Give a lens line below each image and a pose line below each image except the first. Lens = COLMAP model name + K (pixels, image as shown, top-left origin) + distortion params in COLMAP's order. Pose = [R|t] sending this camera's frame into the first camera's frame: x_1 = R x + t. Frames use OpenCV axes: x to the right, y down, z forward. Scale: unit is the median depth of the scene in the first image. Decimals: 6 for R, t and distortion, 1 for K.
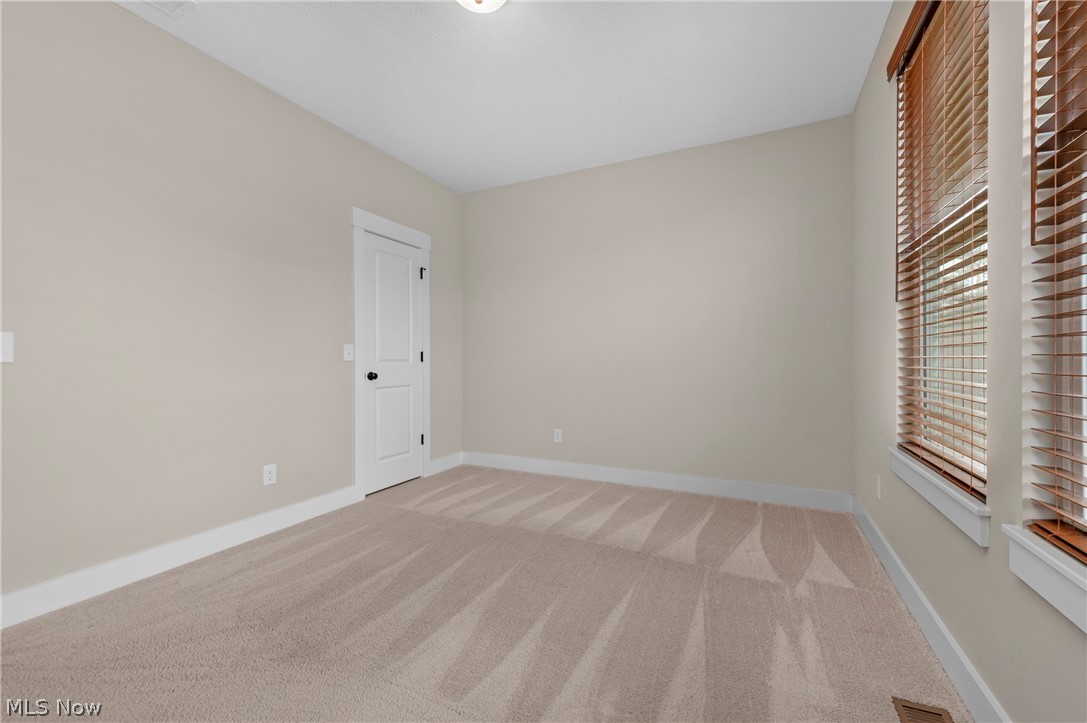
lens RADIAL K [[445.7, 0, 551.1], [0, 445.7, 356.8], [0, 0, 1]] dist [-0.001719, -0.000155]
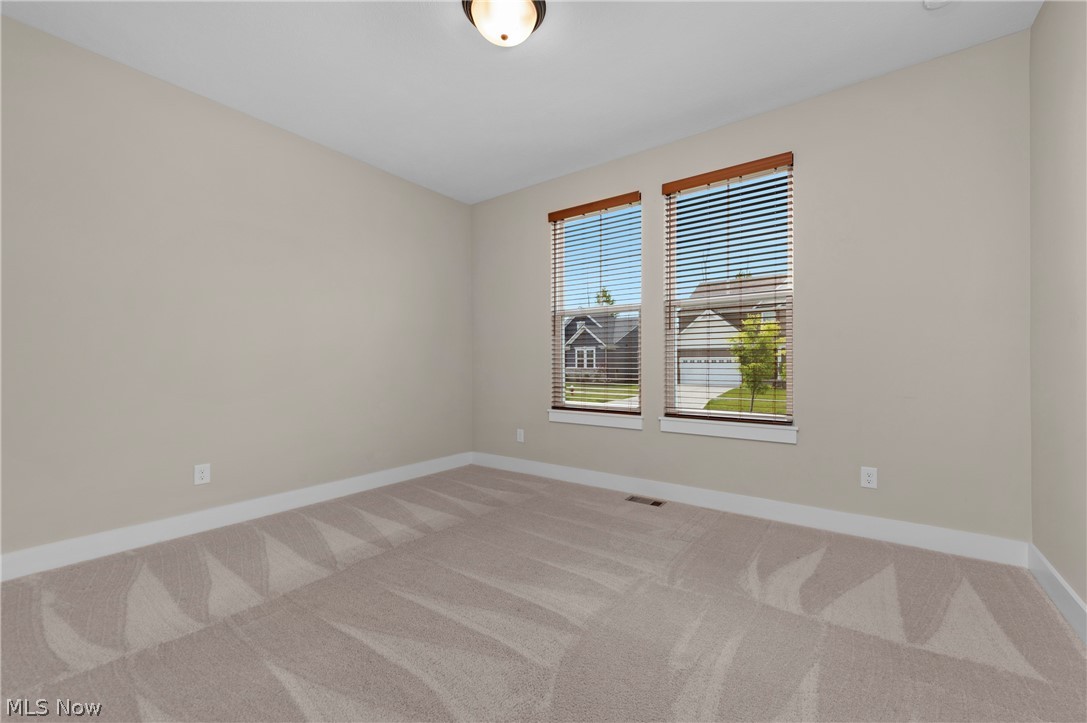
lens RADIAL K [[445.7, 0, 551.1], [0, 445.7, 356.8], [0, 0, 1]] dist [-0.001719, -0.000155]
pose [[0.217221, 0.000064, 0.976122, -0.815581], [0.022499, 0.999734, -0.005072, 0.000327], [-0.975863, 0.023063, 0.217162, 0.428213]]
